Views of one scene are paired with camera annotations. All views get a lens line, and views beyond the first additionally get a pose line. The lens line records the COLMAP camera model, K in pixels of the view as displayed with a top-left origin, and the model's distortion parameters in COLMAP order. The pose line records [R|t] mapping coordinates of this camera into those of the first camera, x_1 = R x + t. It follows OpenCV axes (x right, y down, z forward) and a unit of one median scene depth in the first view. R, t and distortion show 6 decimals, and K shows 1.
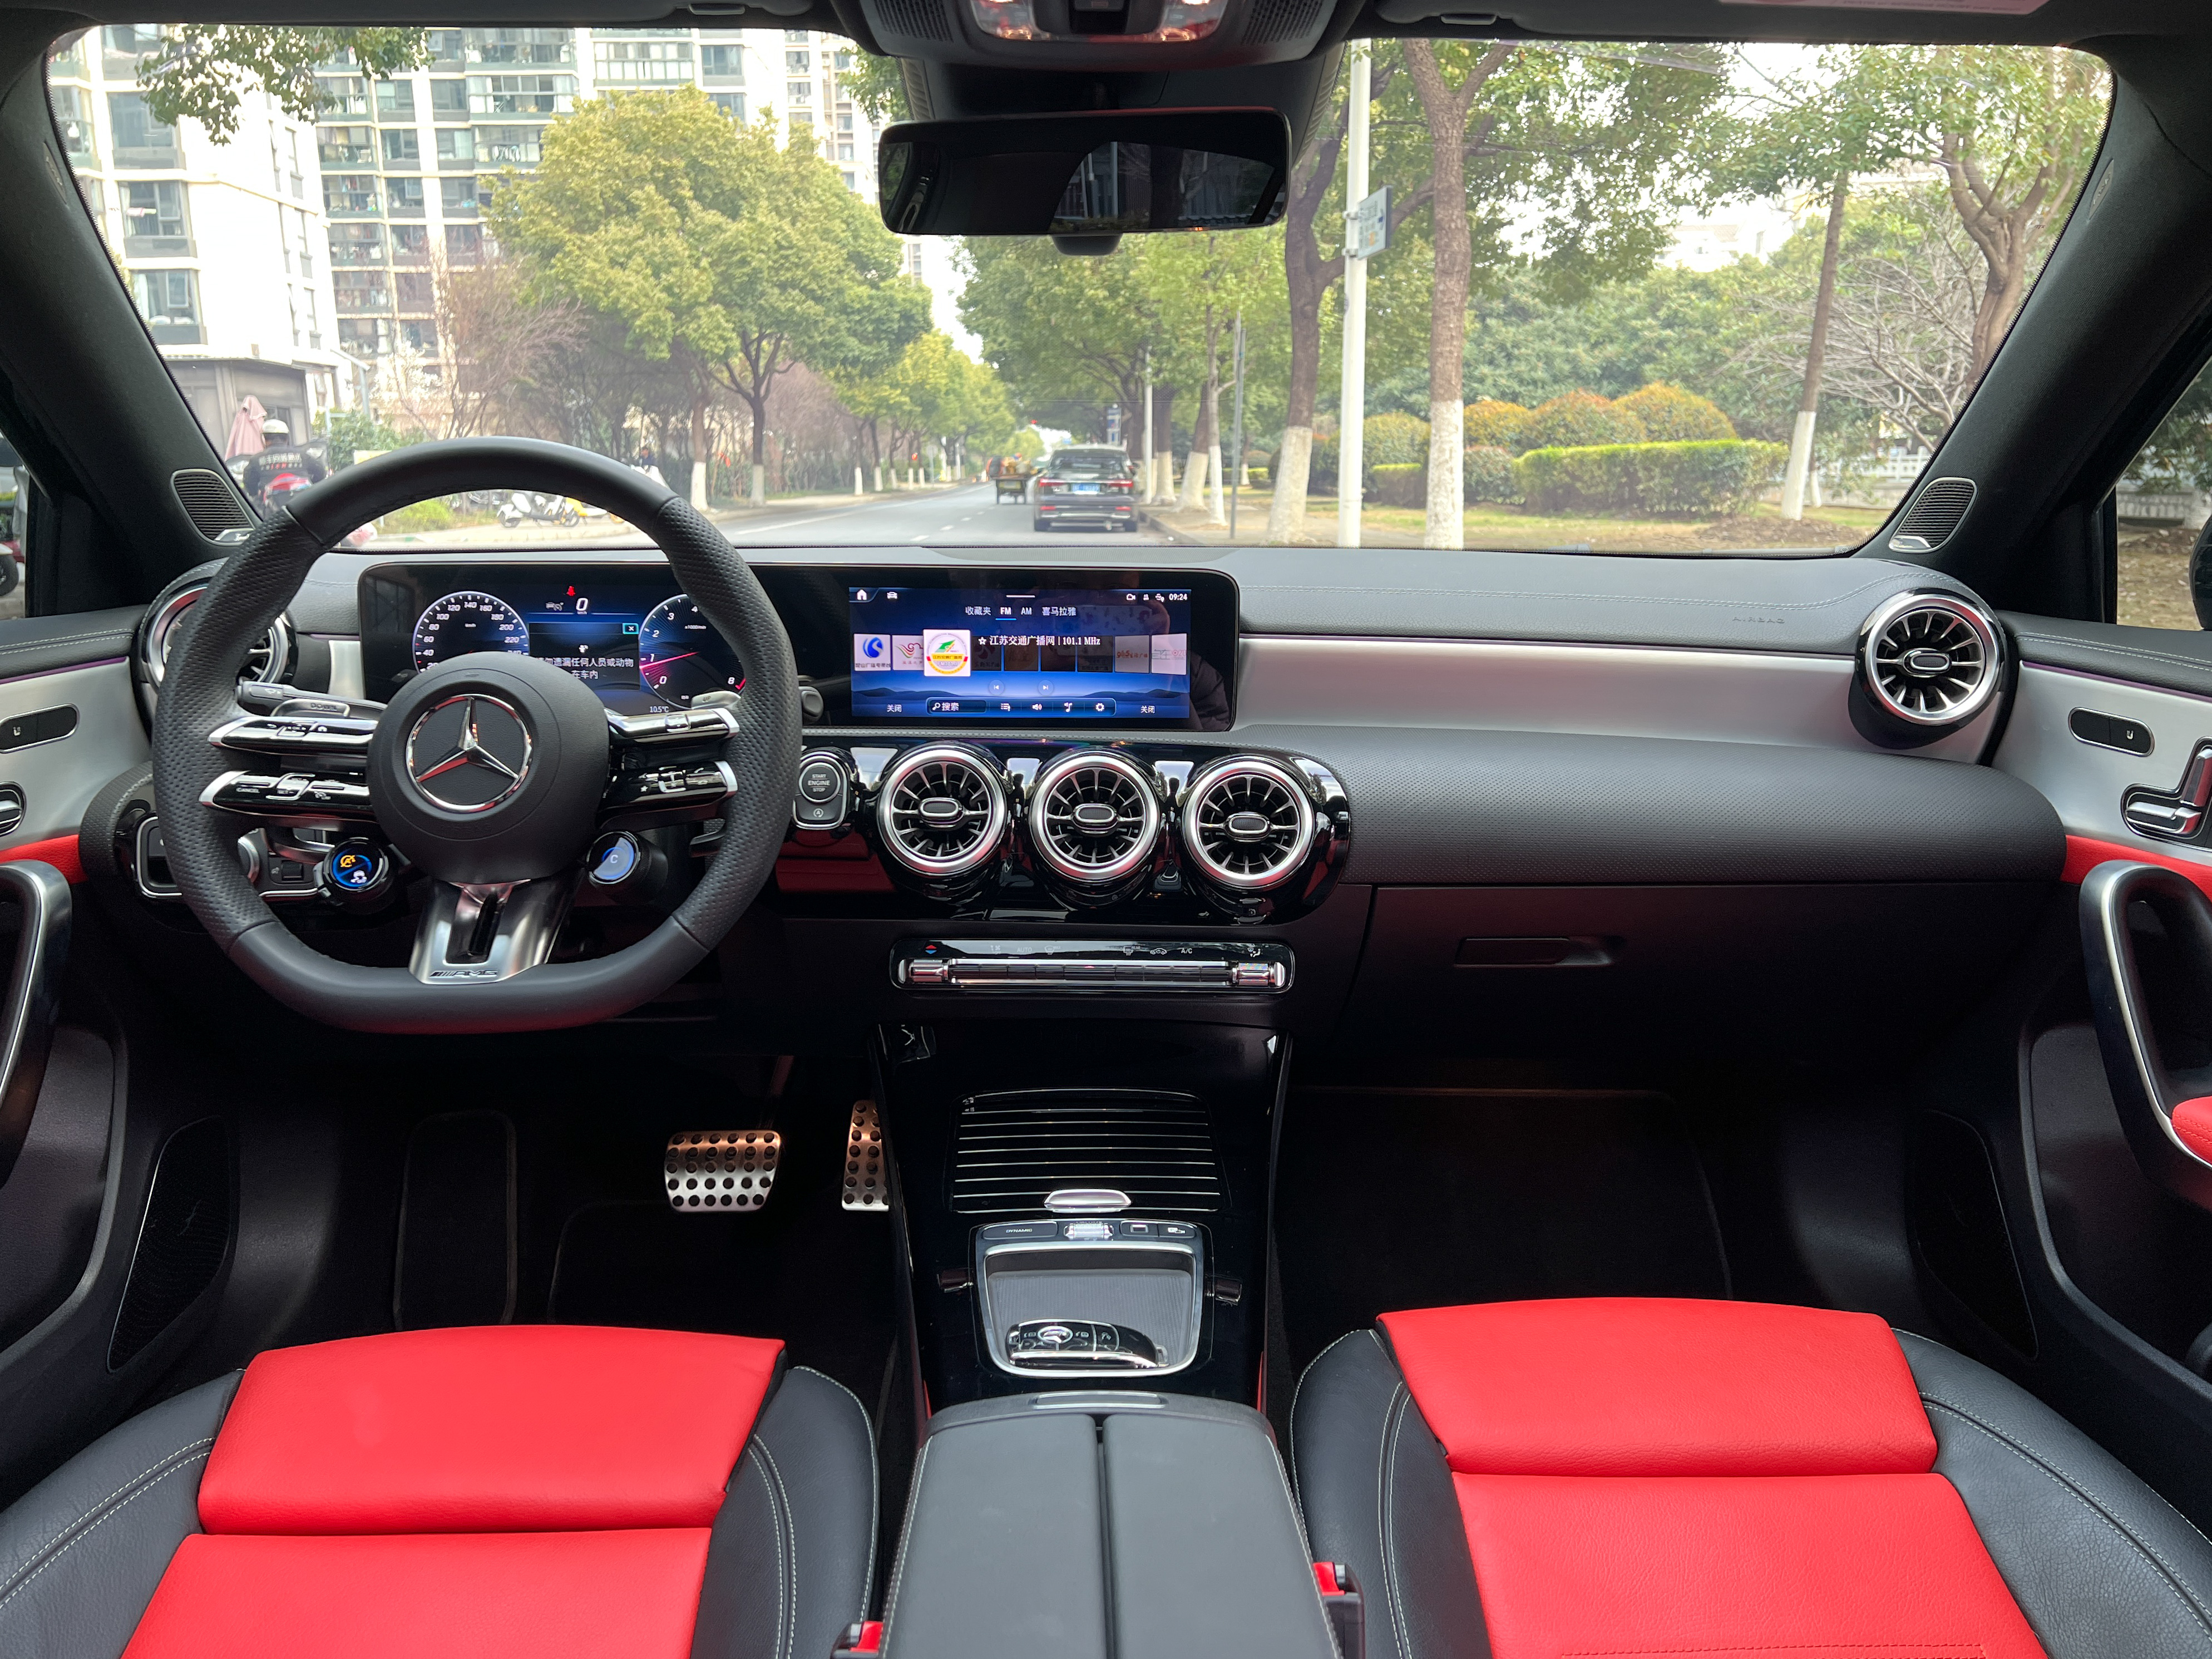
lens RADIAL K [[1689.8, 0, 1107.3], [0, 1689.8, 846.1], [0, 0, 1]] dist [0.111203, -0.189446]
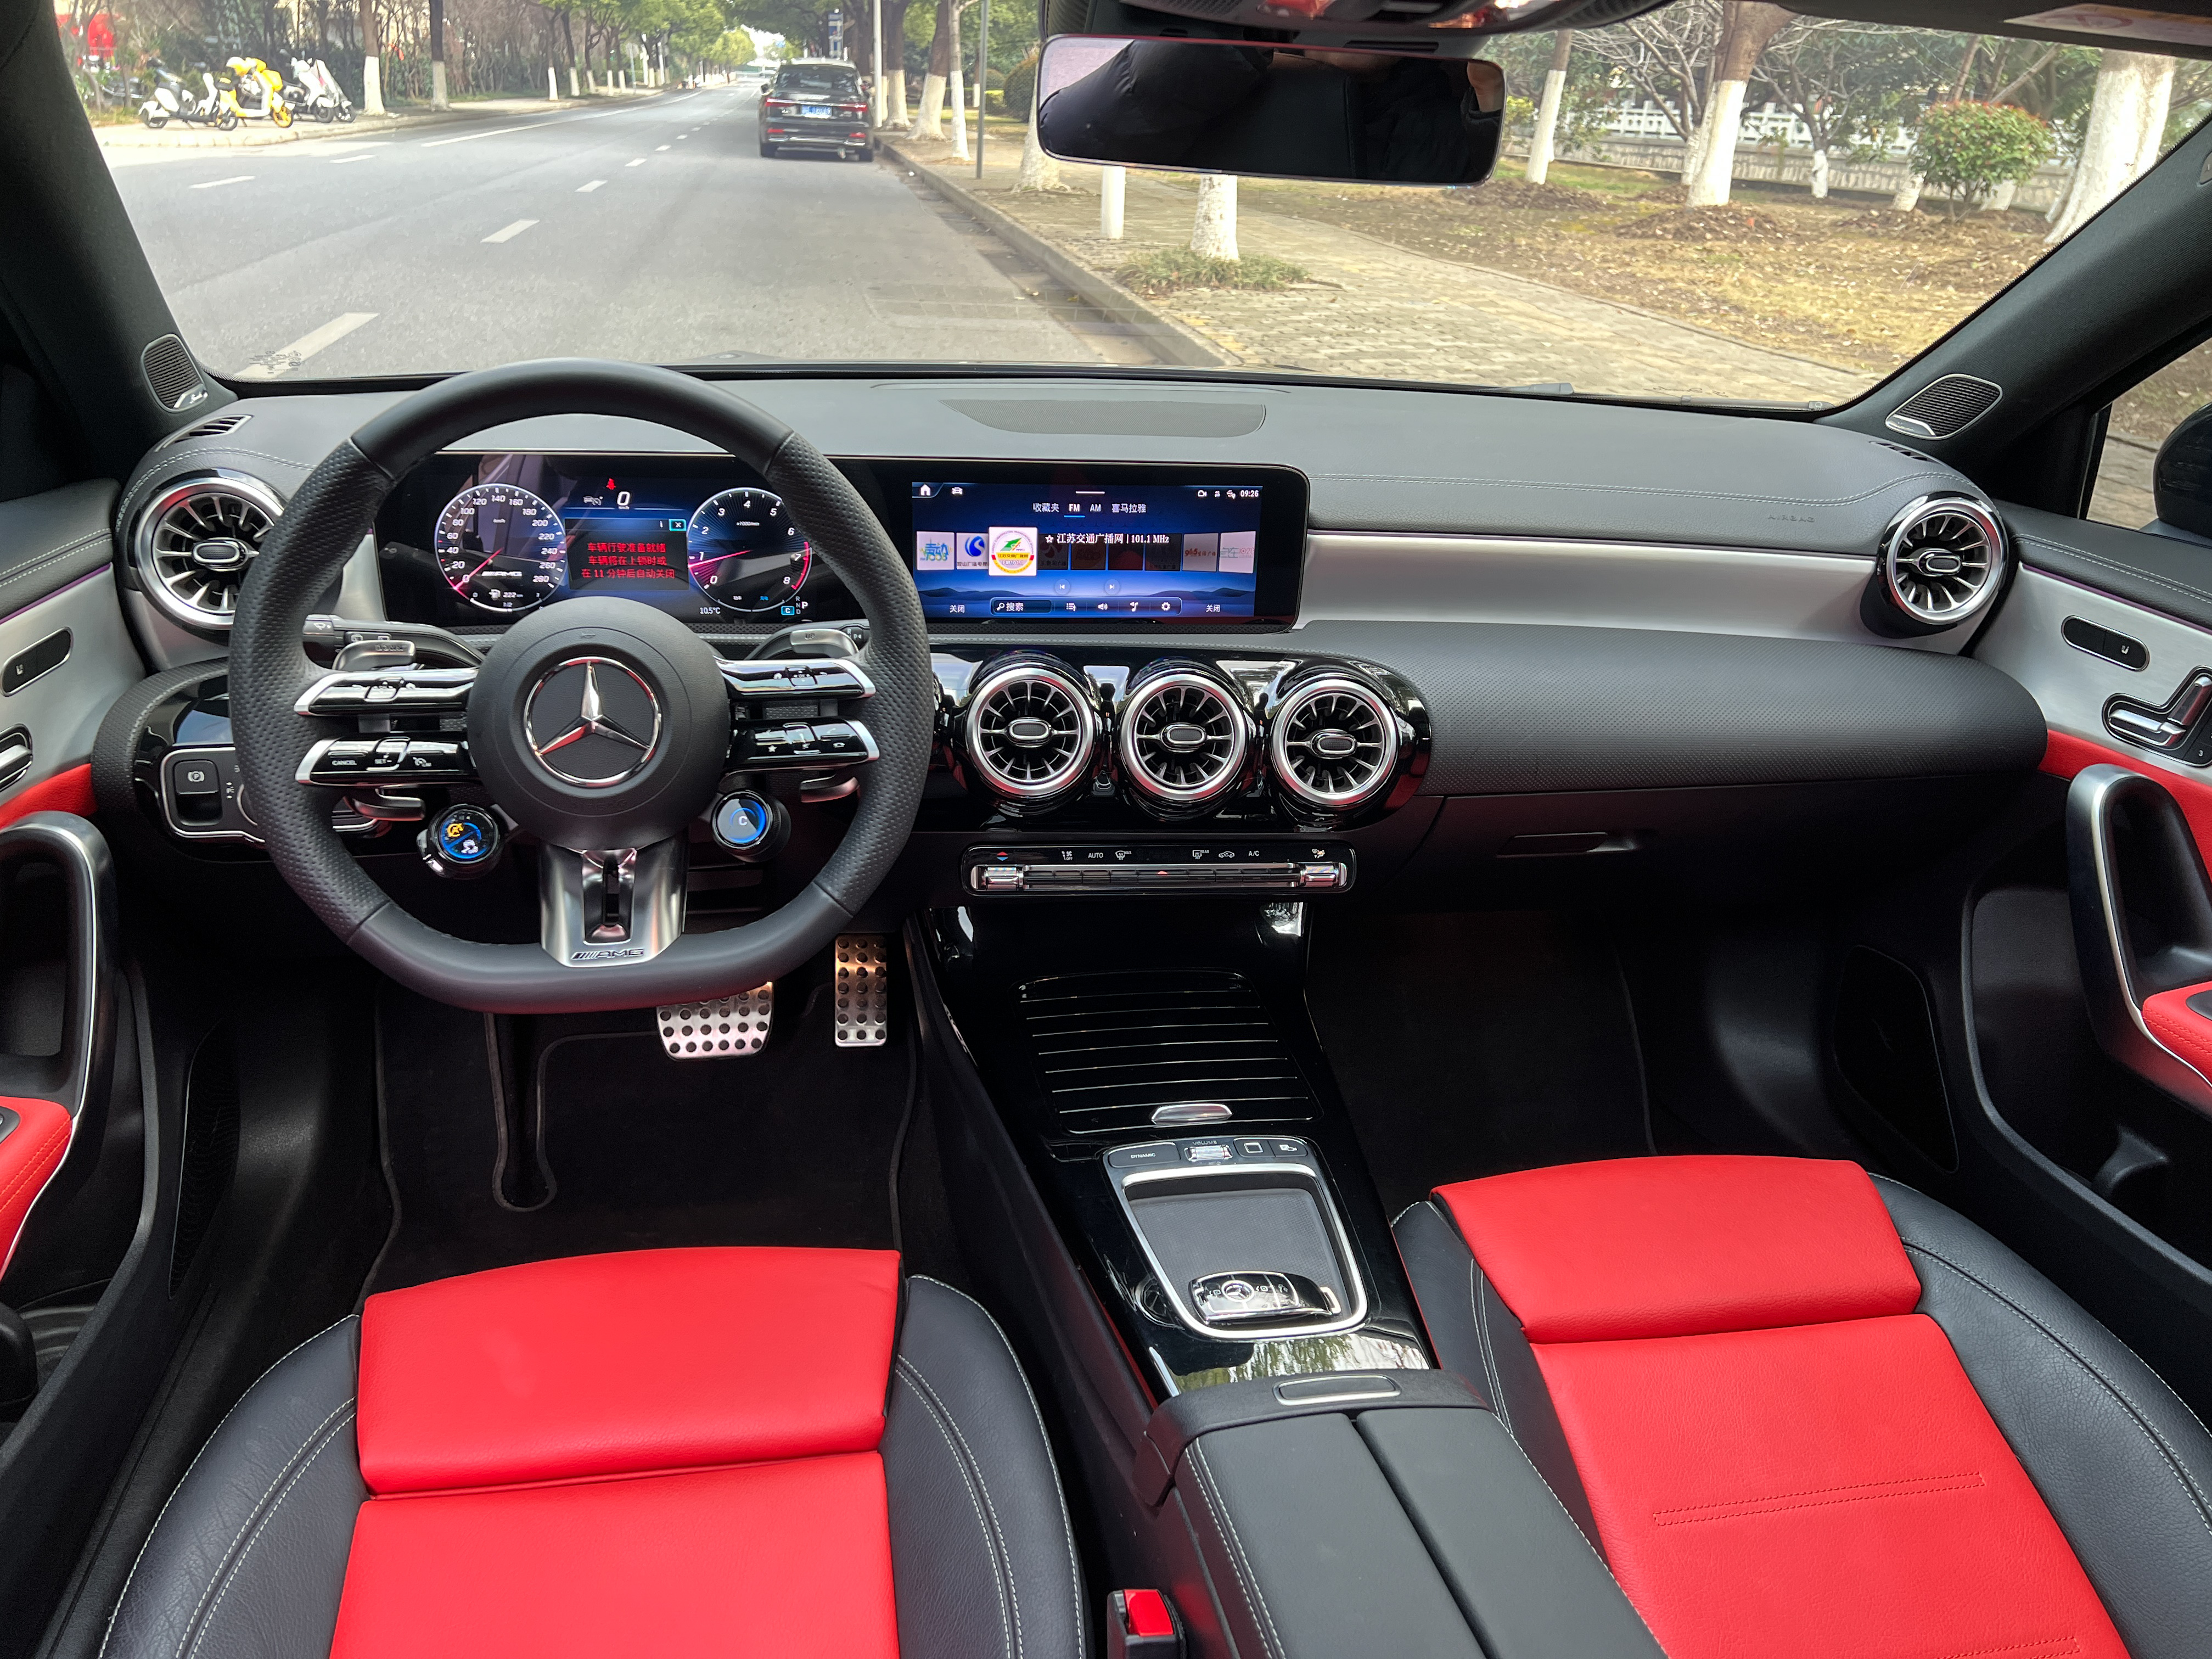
lens RADIAL K [[1656.5, 0, 1106.5], [0, 1656.5, 851.7], [0, 0, 1]] dist [0.111084, -0.197028]
pose [[0.987688, -0.025049, 0.154421, -0.193686], [-0.007714, 0.978098, 0.208003, -0.145093], [-0.156249, -0.206633, 0.965862, 0.043067]]
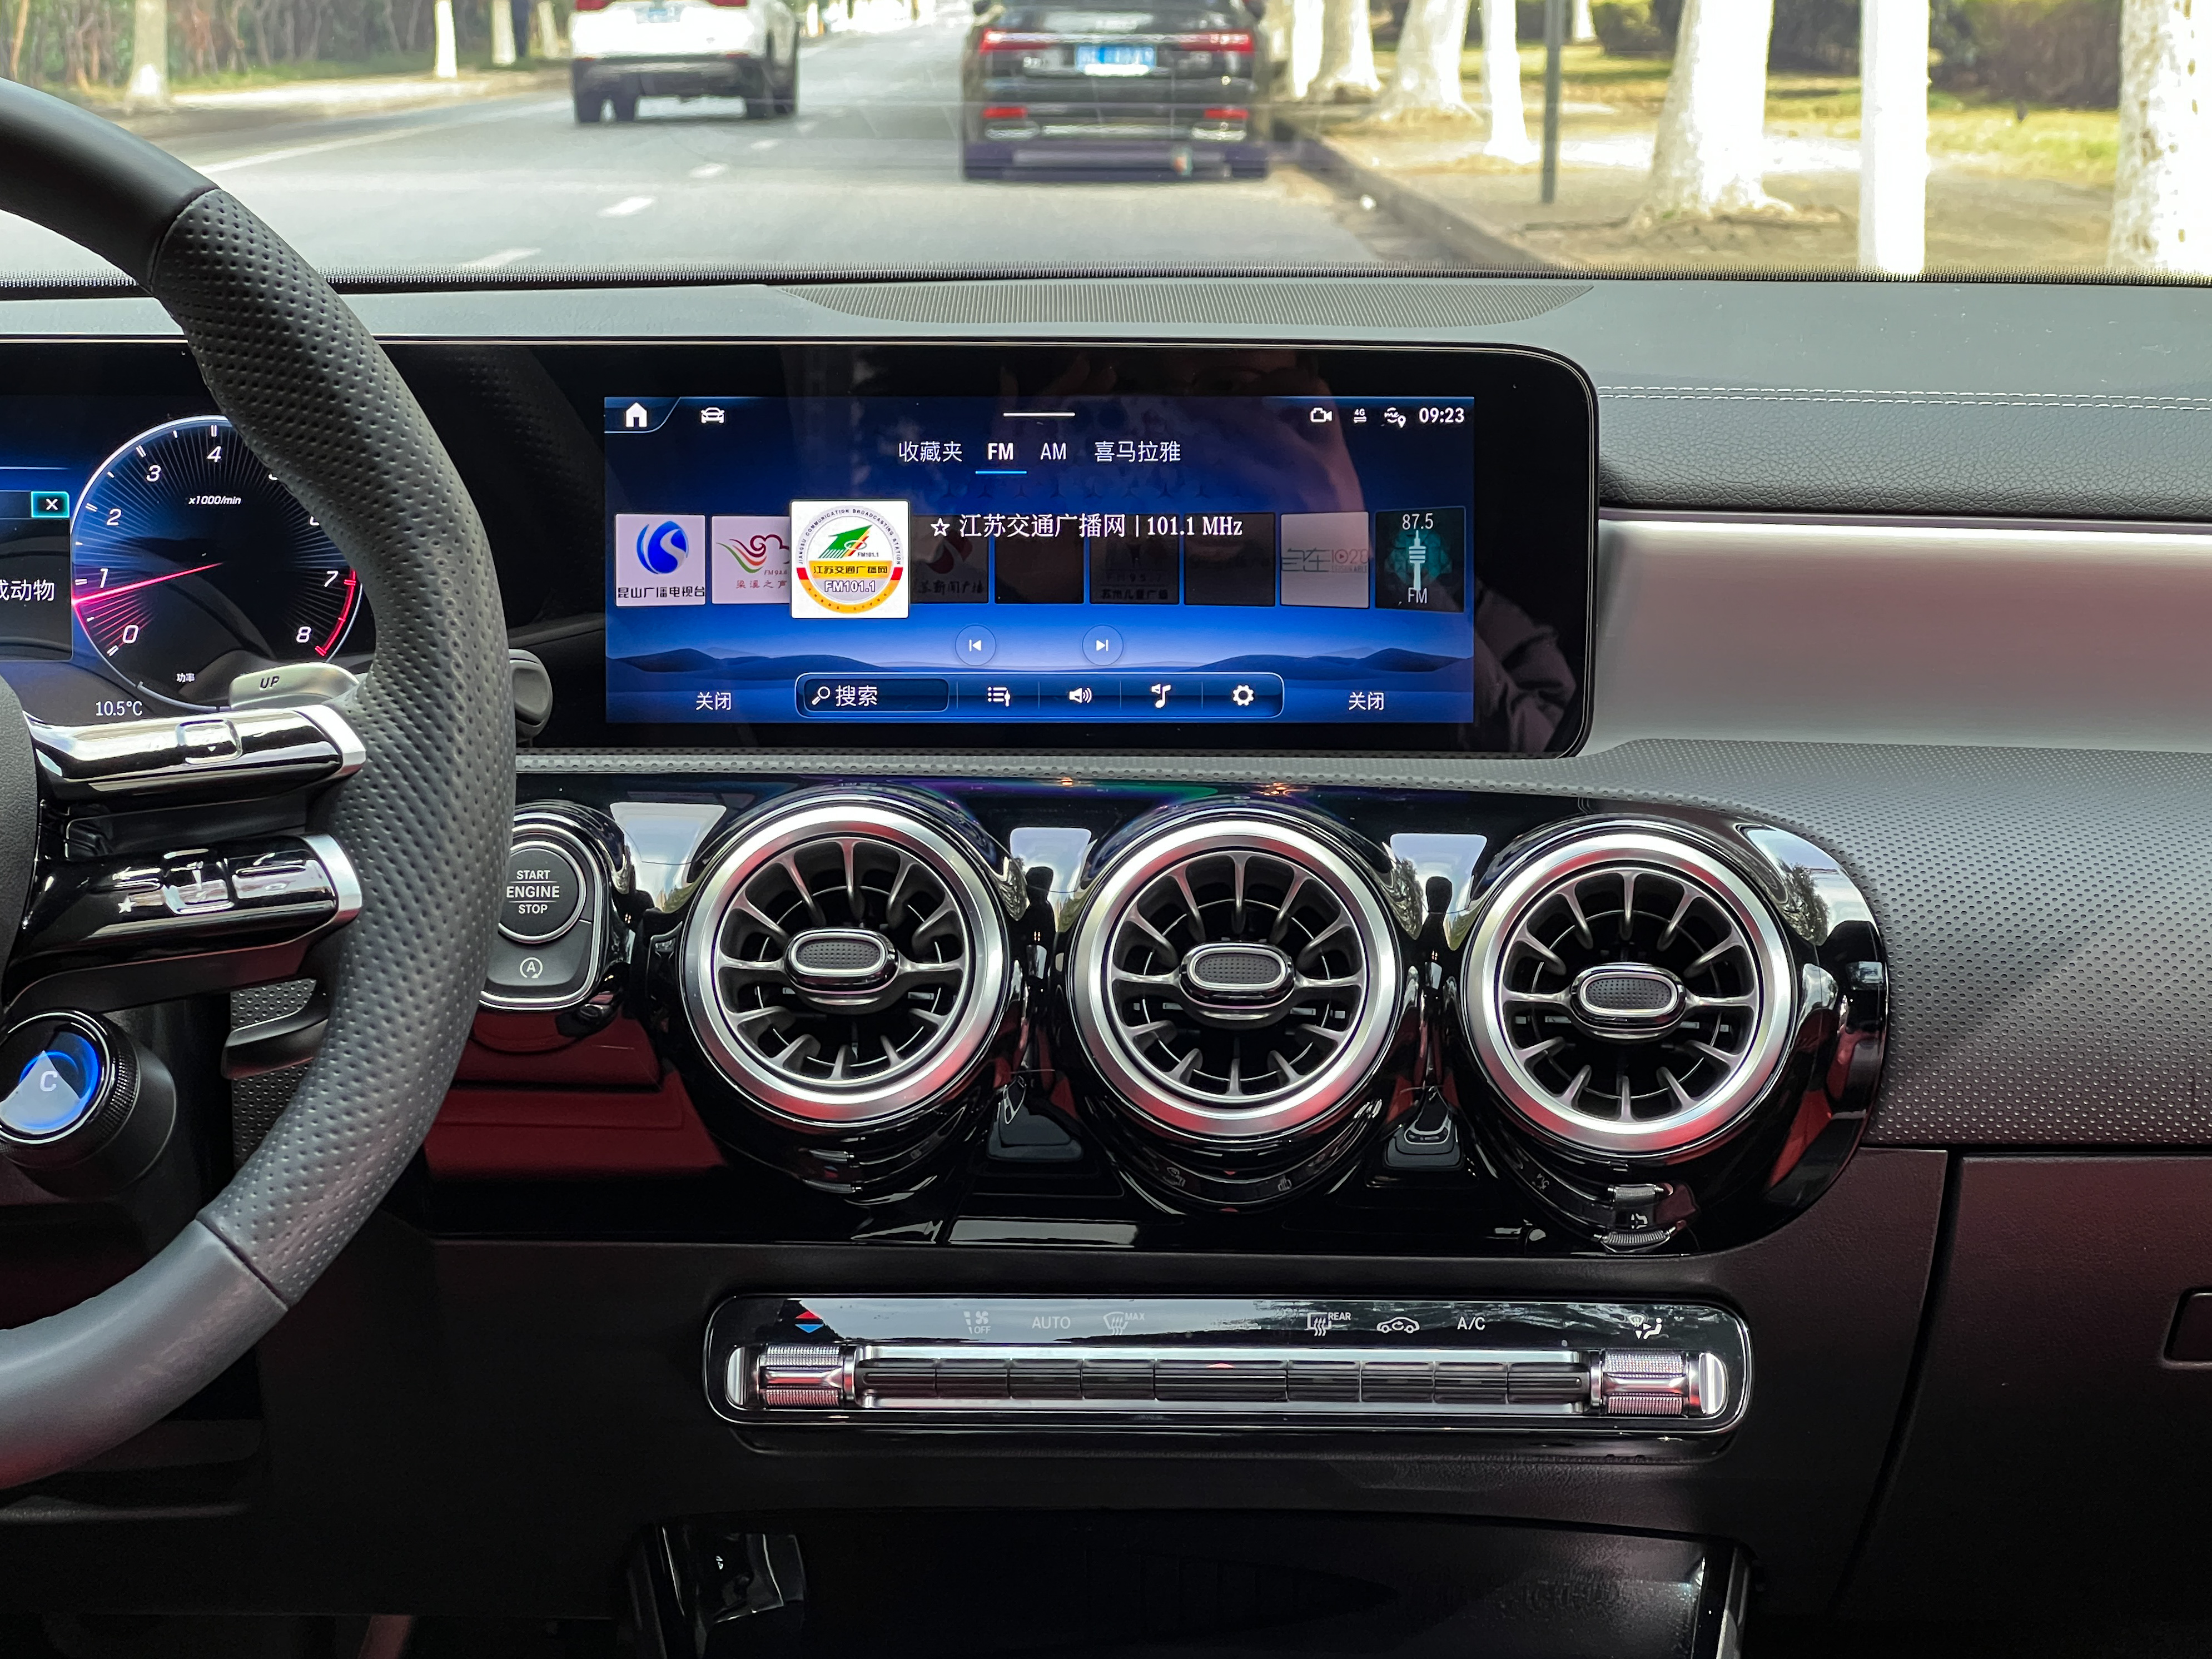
lens RADIAL K [[5098.5, 0, 1106.7], [0, 5098.5, 775.0], [0, 0, 1]] dist [-0.603355, 13.131659]
pose [[0.999894, -0.003437, -0.014140, -0.019362], [0.002502, 0.997844, -0.065577, 0.012411], [0.014335, 0.065534, 0.997747, -0.163582]]
